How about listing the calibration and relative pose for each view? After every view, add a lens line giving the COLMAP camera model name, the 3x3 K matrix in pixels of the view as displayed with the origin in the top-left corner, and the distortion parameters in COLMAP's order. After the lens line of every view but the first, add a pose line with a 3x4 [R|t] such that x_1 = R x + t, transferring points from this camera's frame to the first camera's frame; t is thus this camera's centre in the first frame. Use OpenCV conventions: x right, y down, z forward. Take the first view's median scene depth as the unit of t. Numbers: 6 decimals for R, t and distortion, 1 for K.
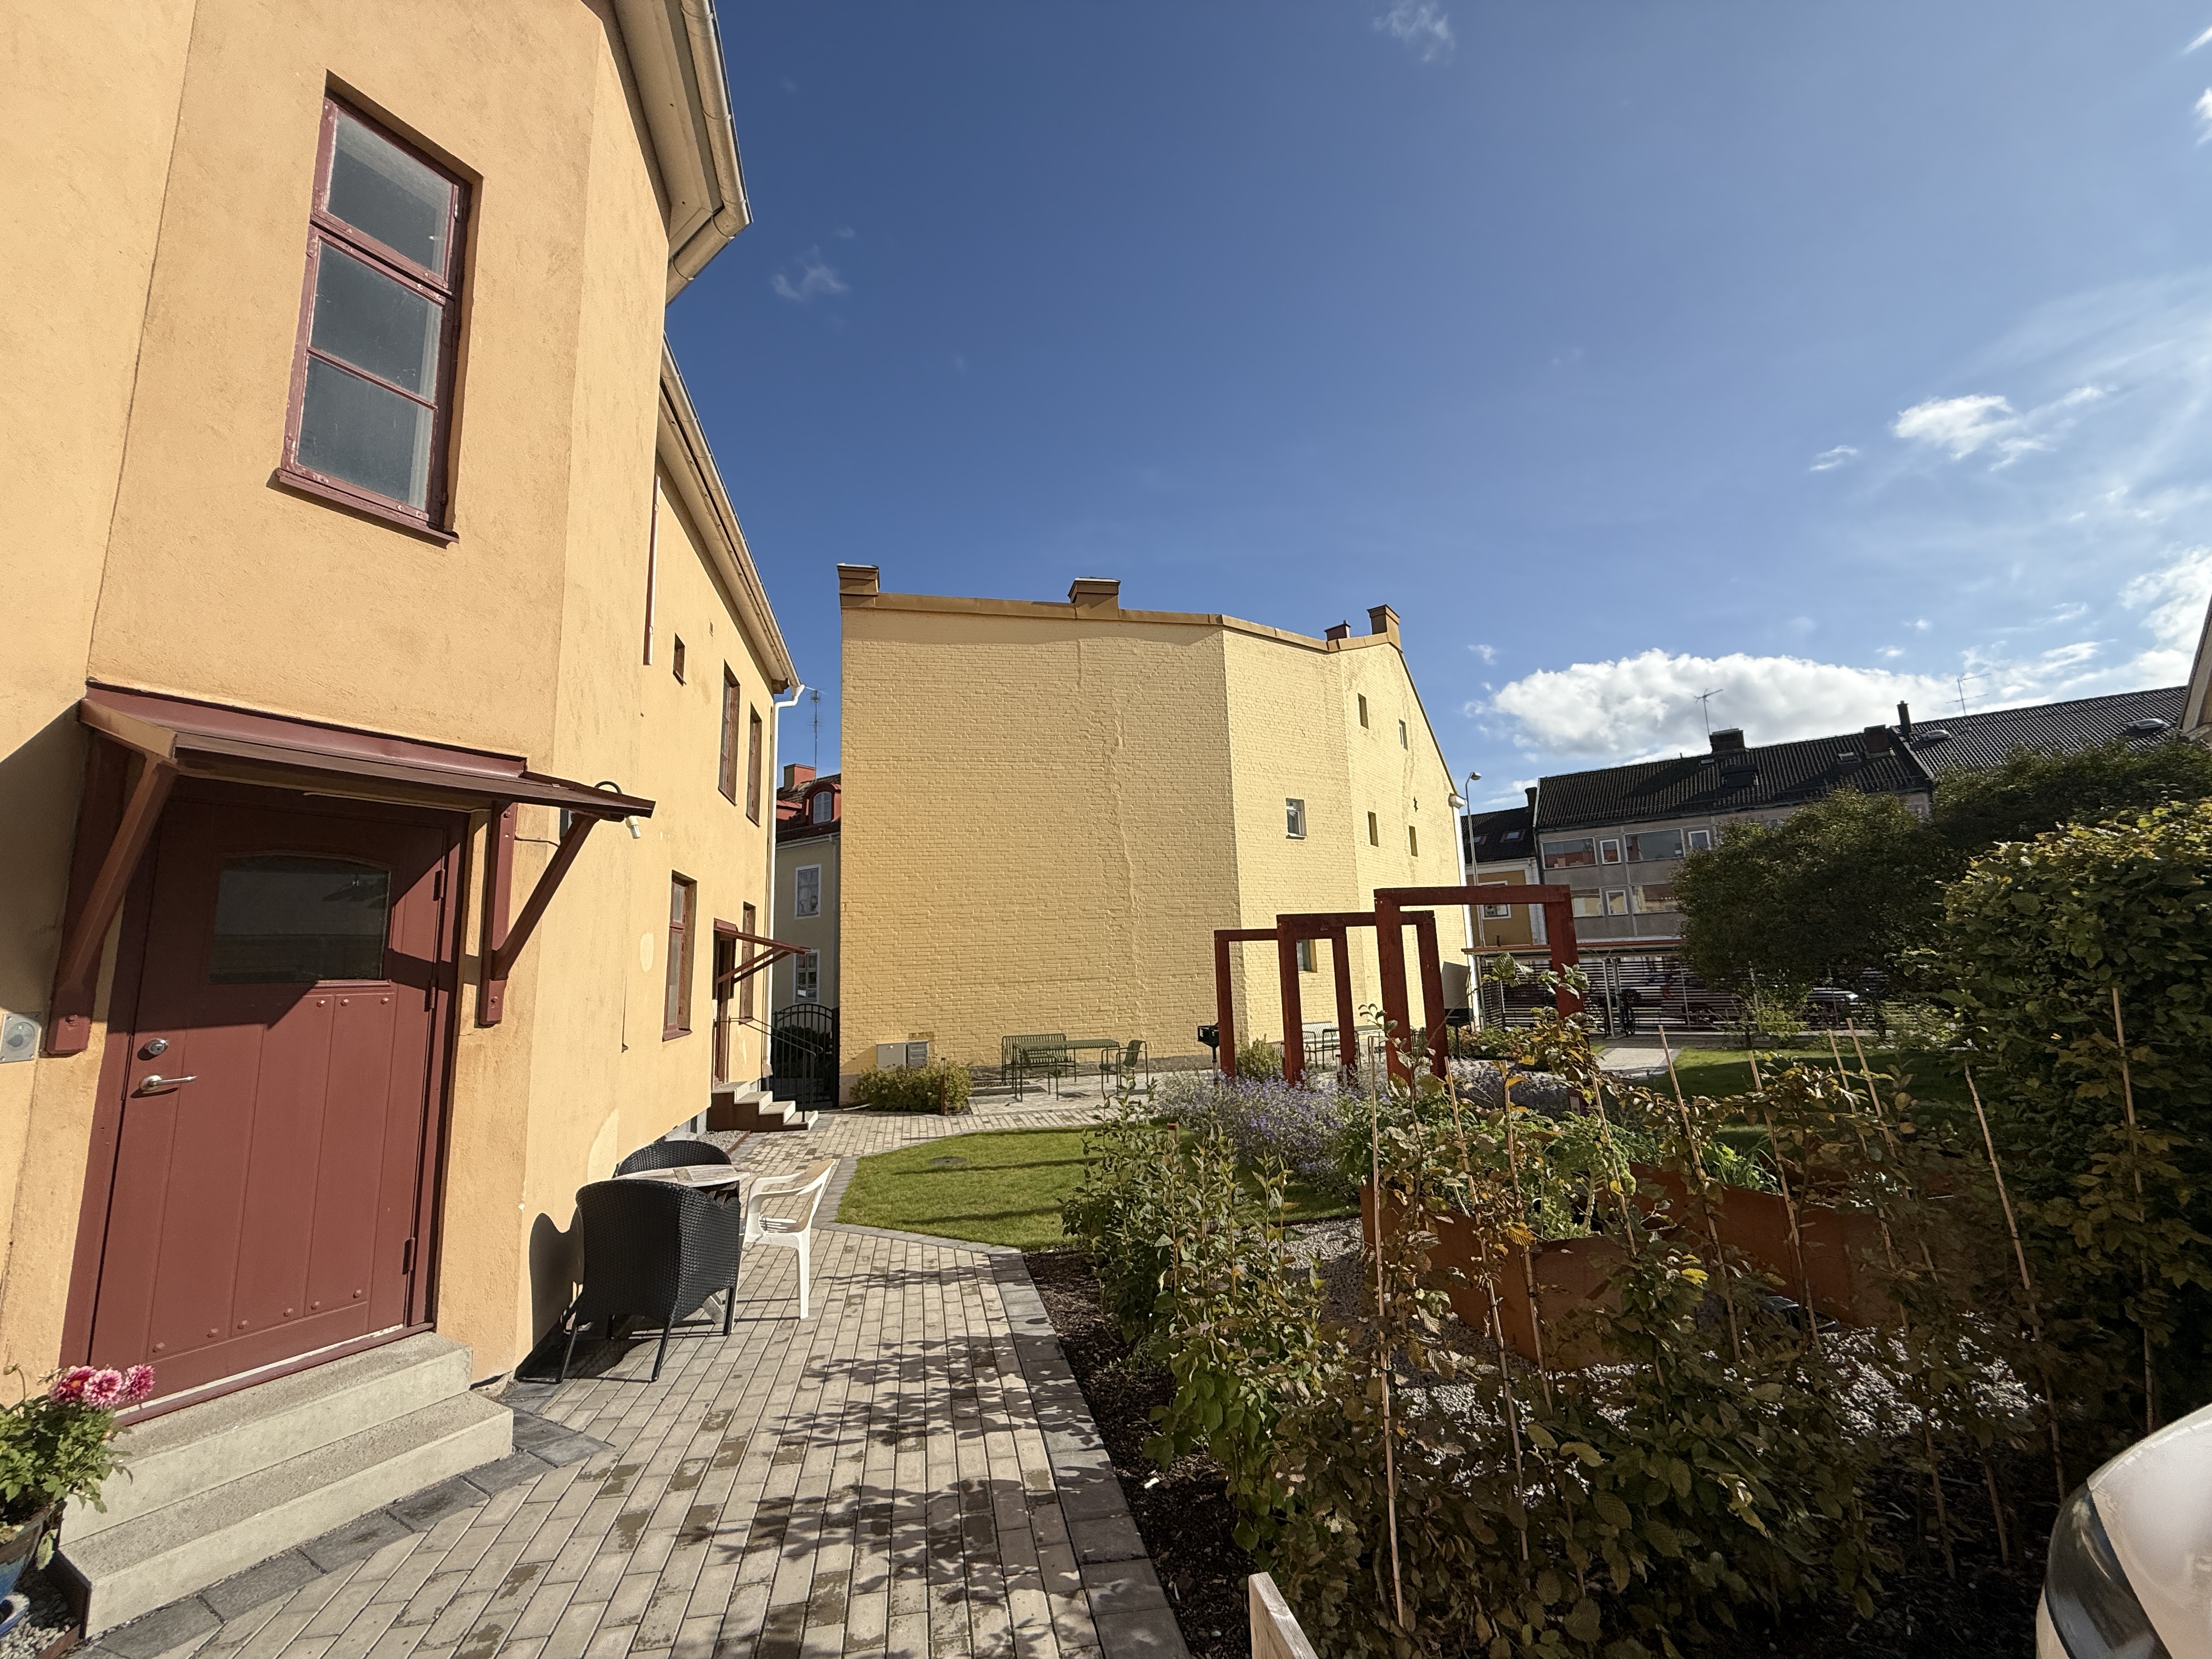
lens RADIAL K [[883.5, 0, 1106.0], [0, 883.5, 829.5], [0, 0, 1]] dist [0.000408, -0.000009]
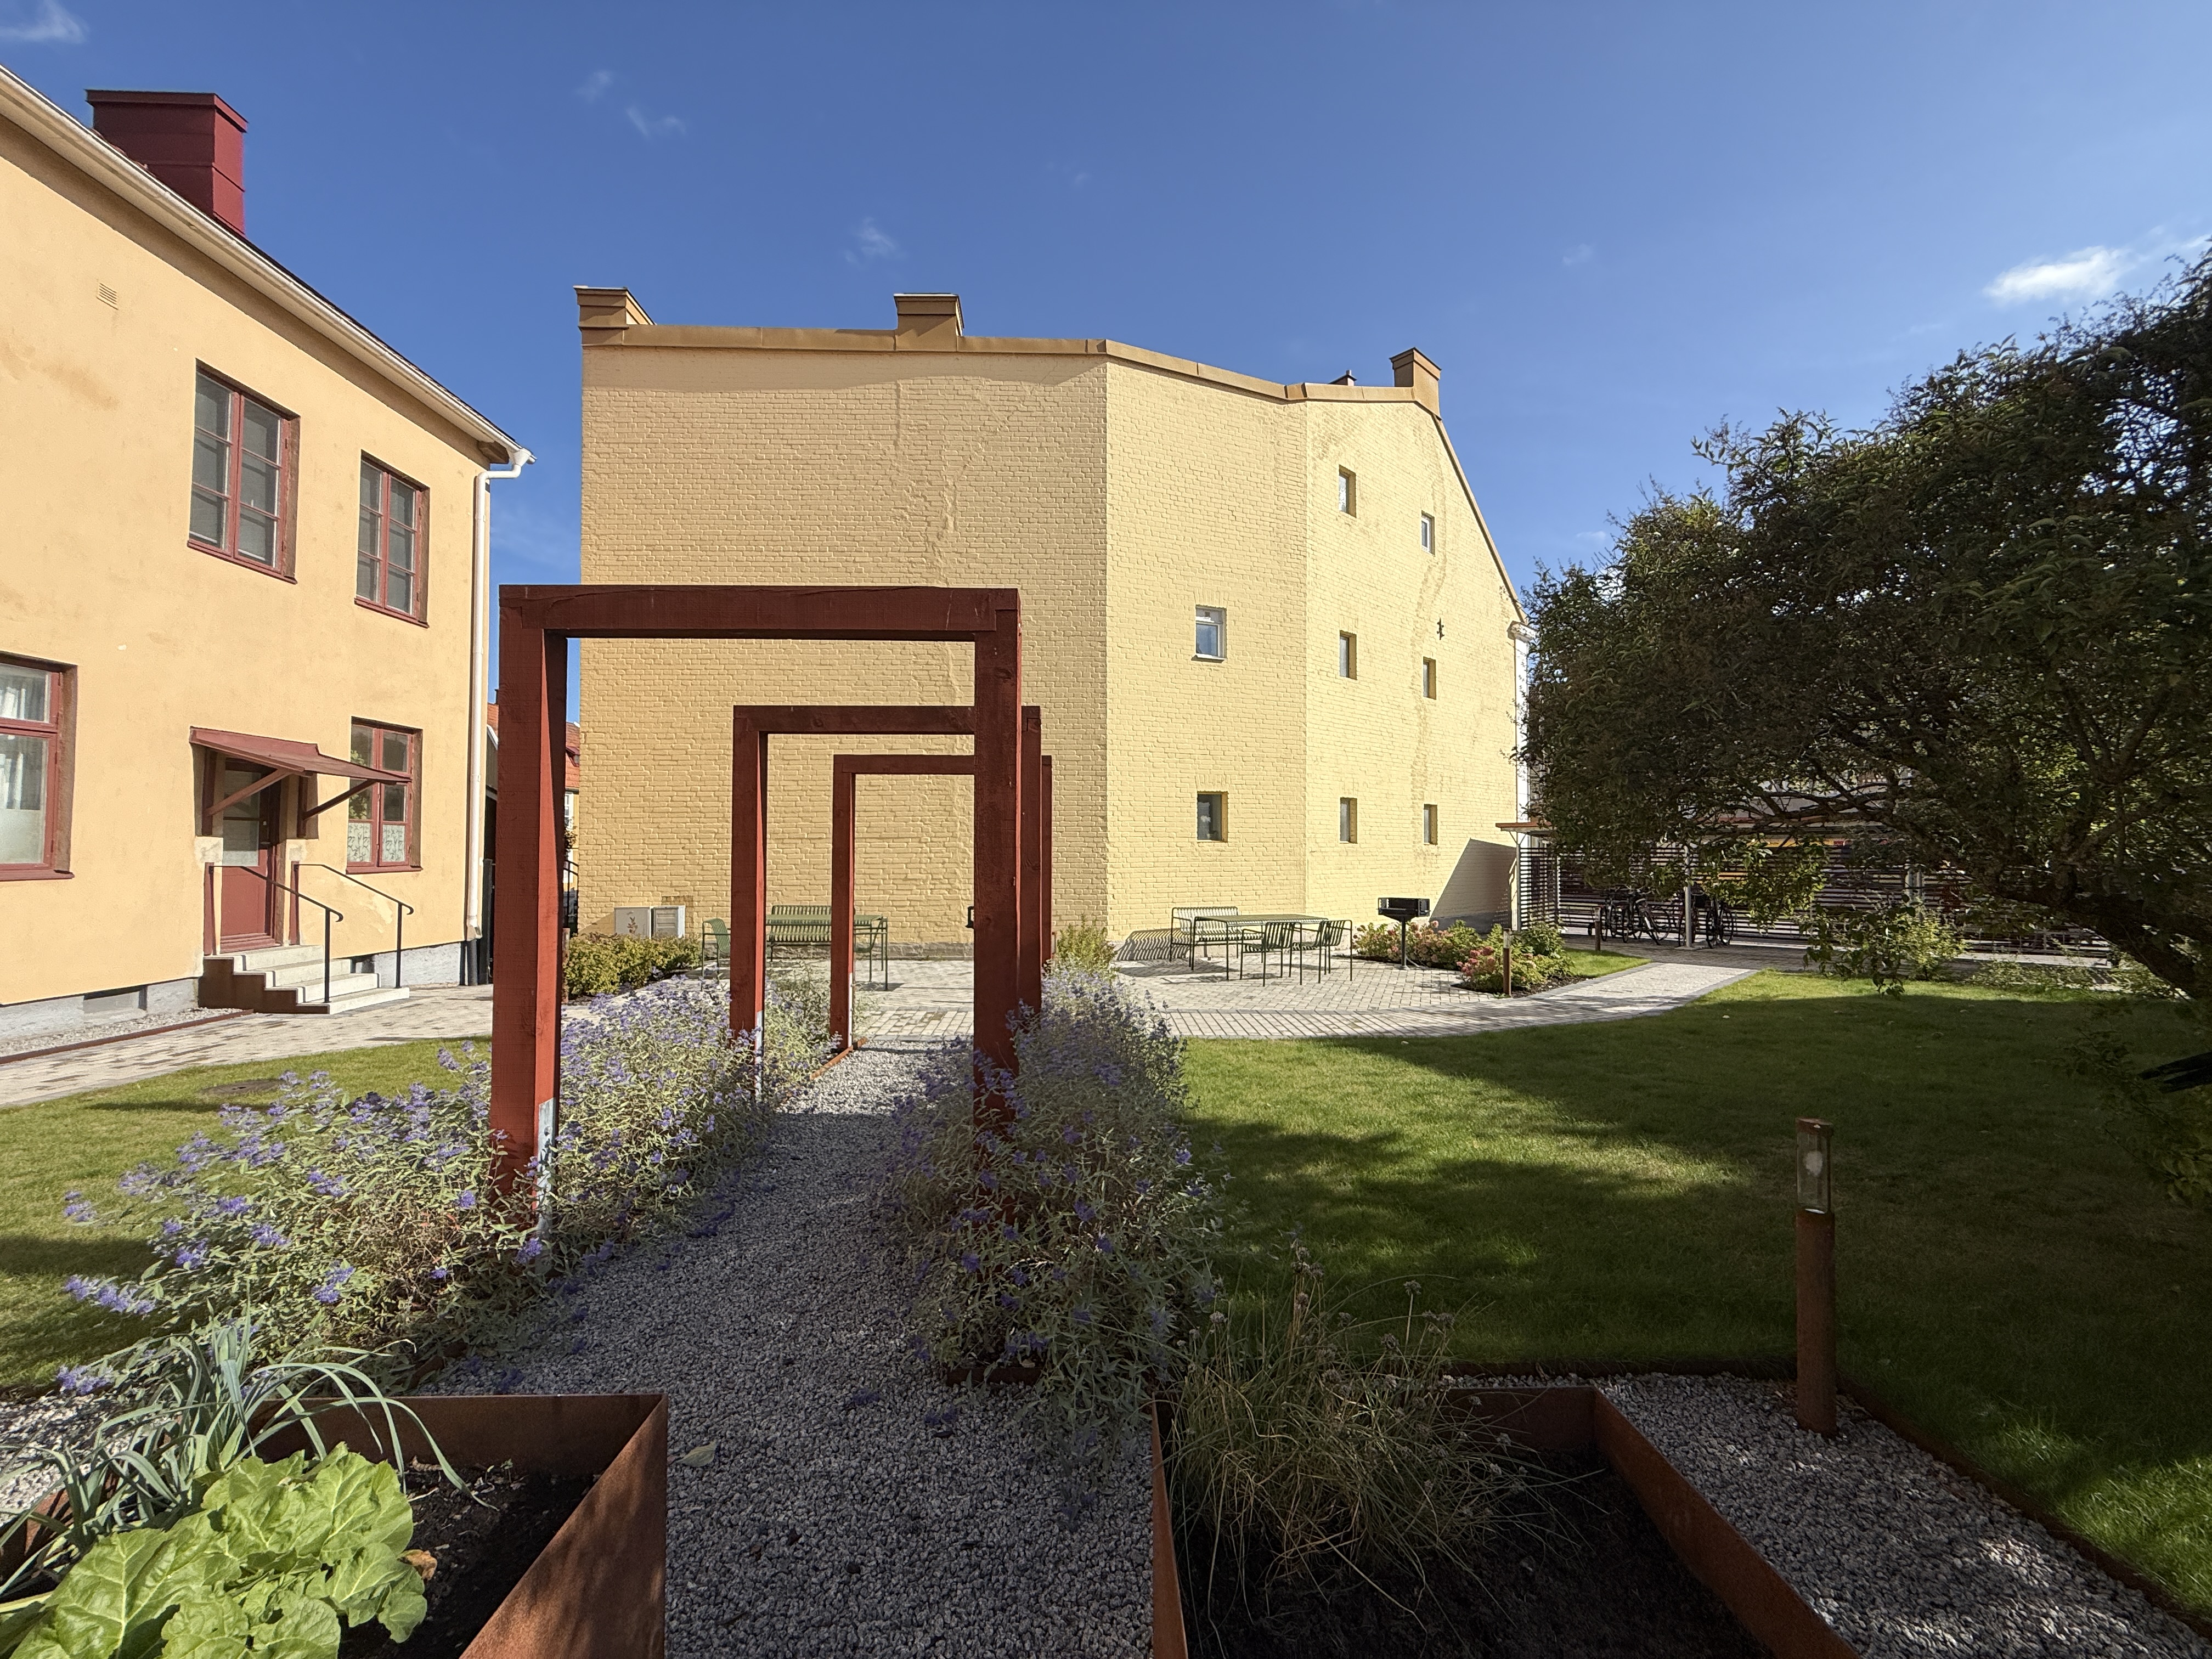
lens RADIAL K [[883.5, 0, 1106.0], [0, 883.5, 829.5], [0, 0, 1]] dist [0.000408, -0.000009]
pose [[0.984224, 0.031253, -0.174143, 0.259231], [-0.006969, 0.990359, 0.138350, 0.047214], [0.176788, -0.134954, 0.974953, 0.247392]]
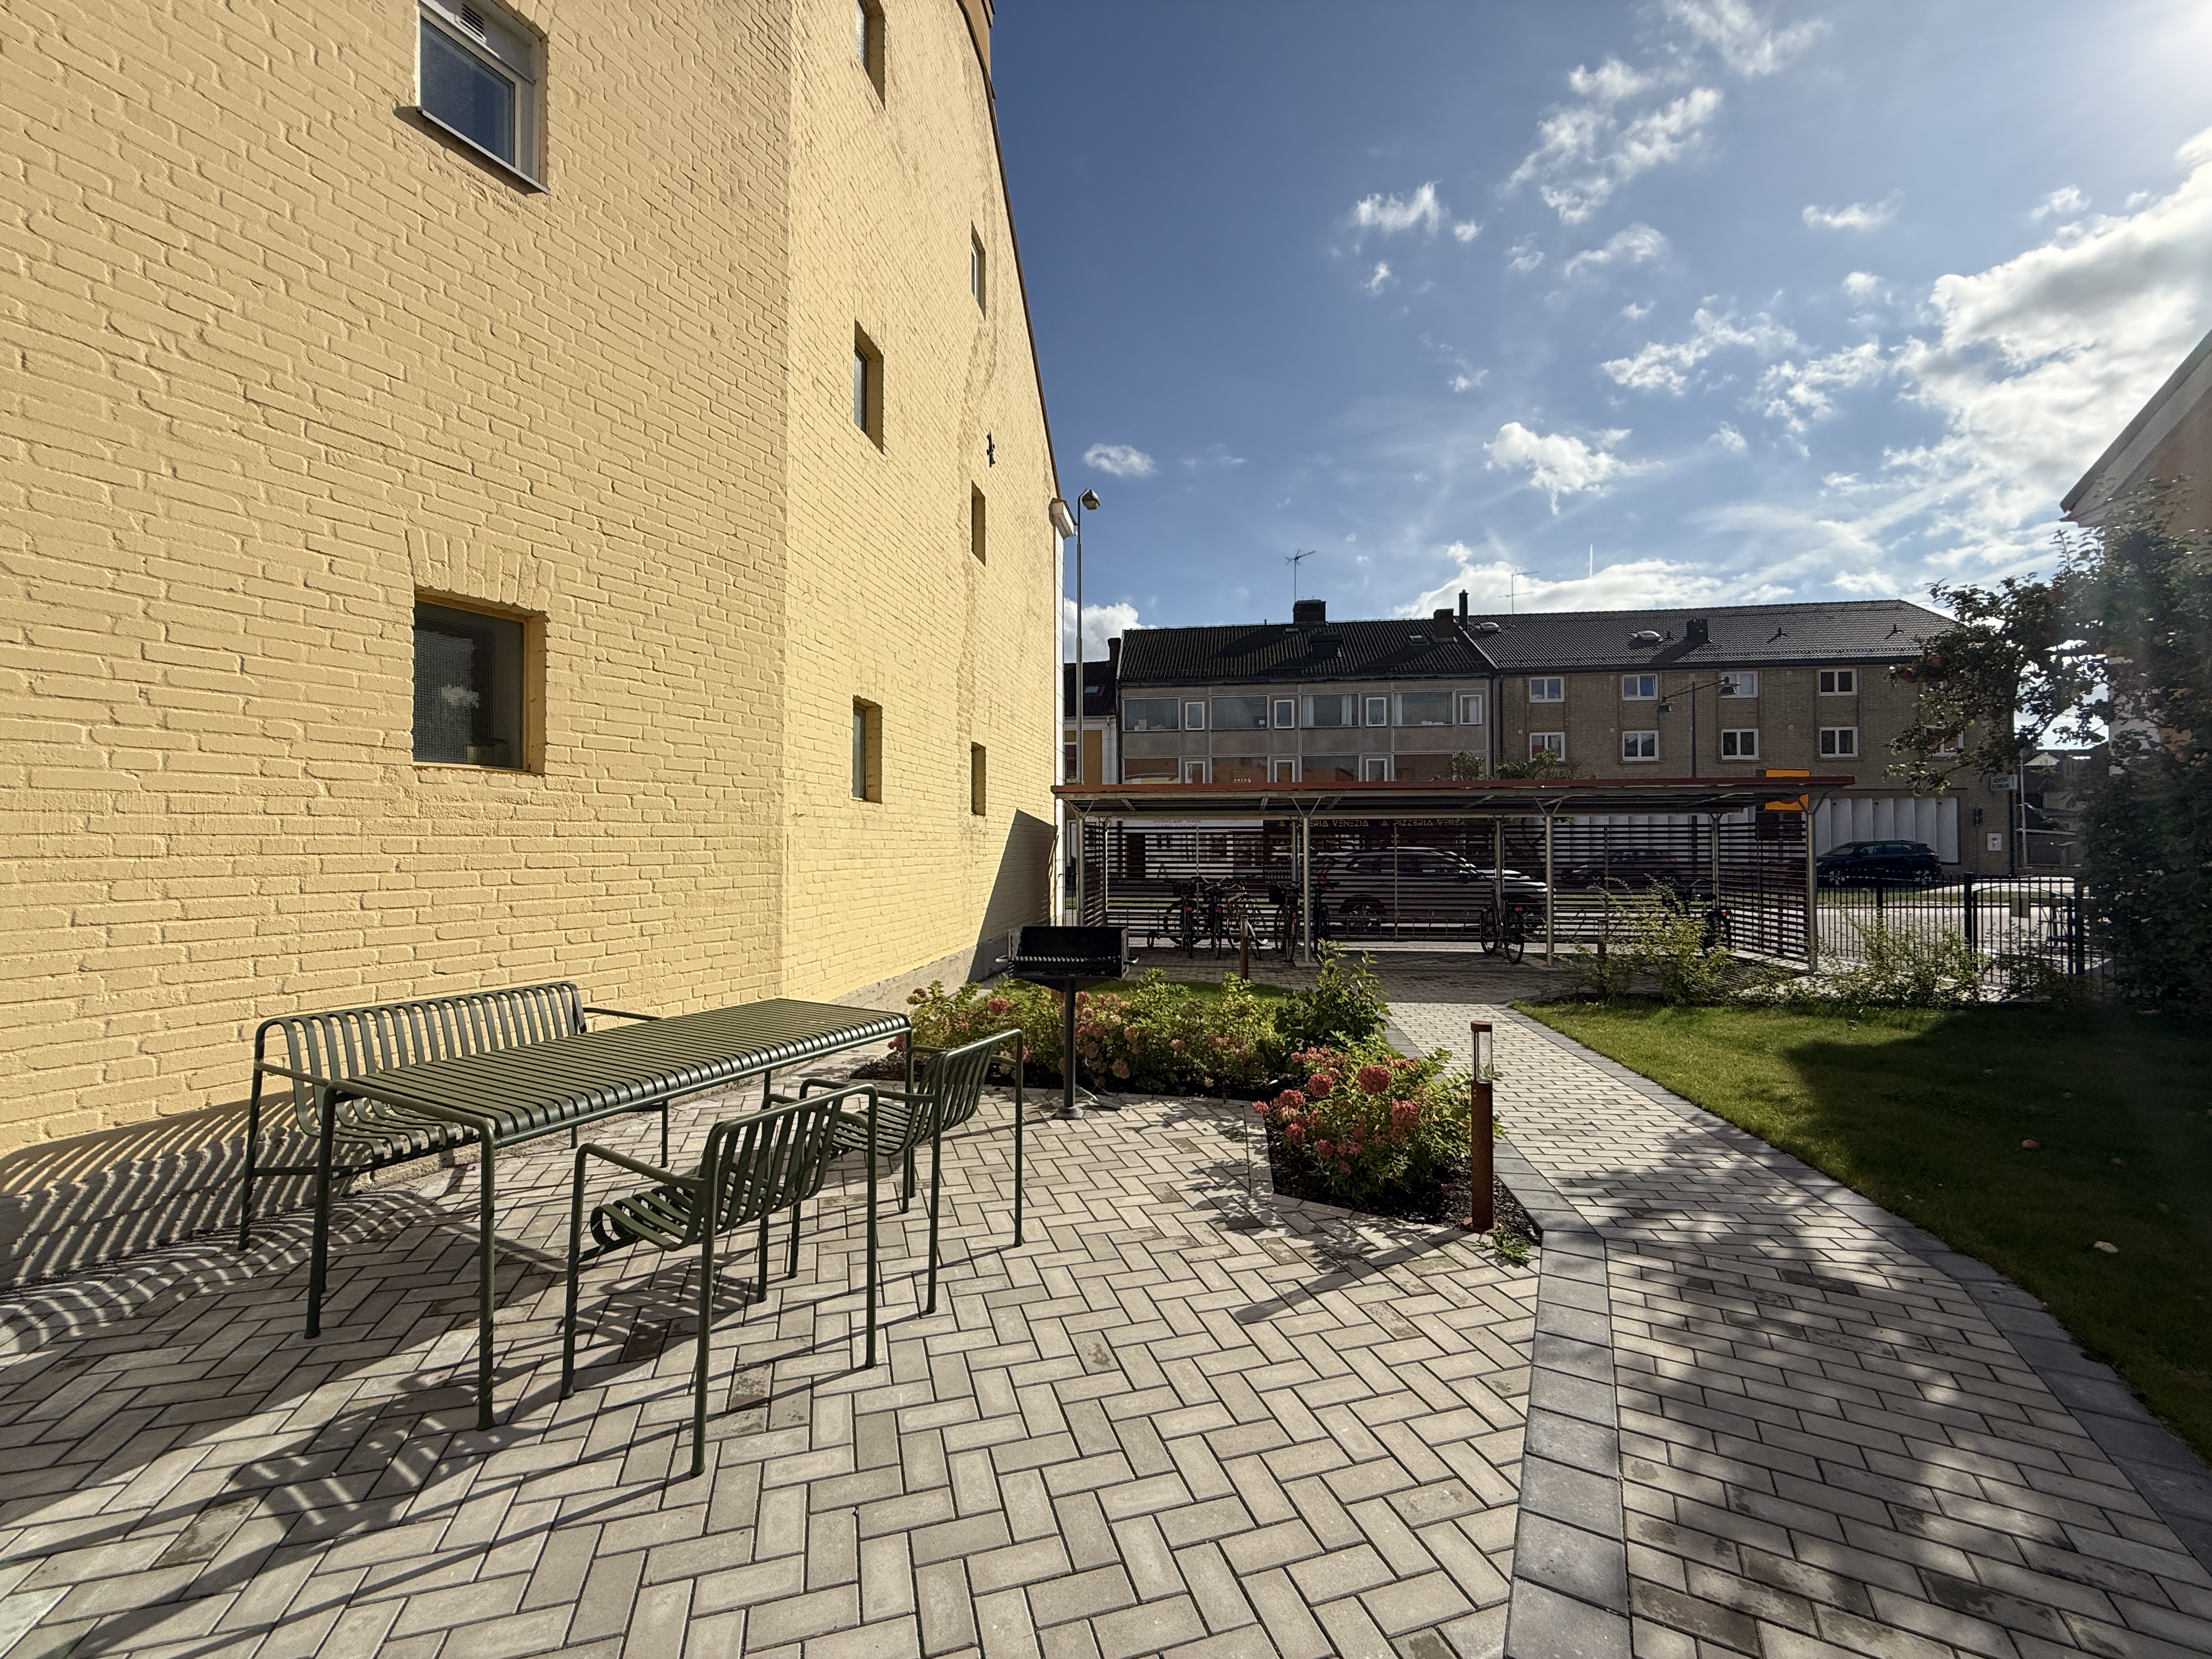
lens RADIAL K [[883.5, 0, 1106.0], [0, 883.5, 829.5], [0, 0, 1]] dist [0.000408, -0.000009]
pose [[0.883056, 0.040283, 0.467536, 0.254650], [-0.101839, 0.989015, 0.107134, 0.132176], [-0.458084, -0.142219, 0.877458, 0.702885]]
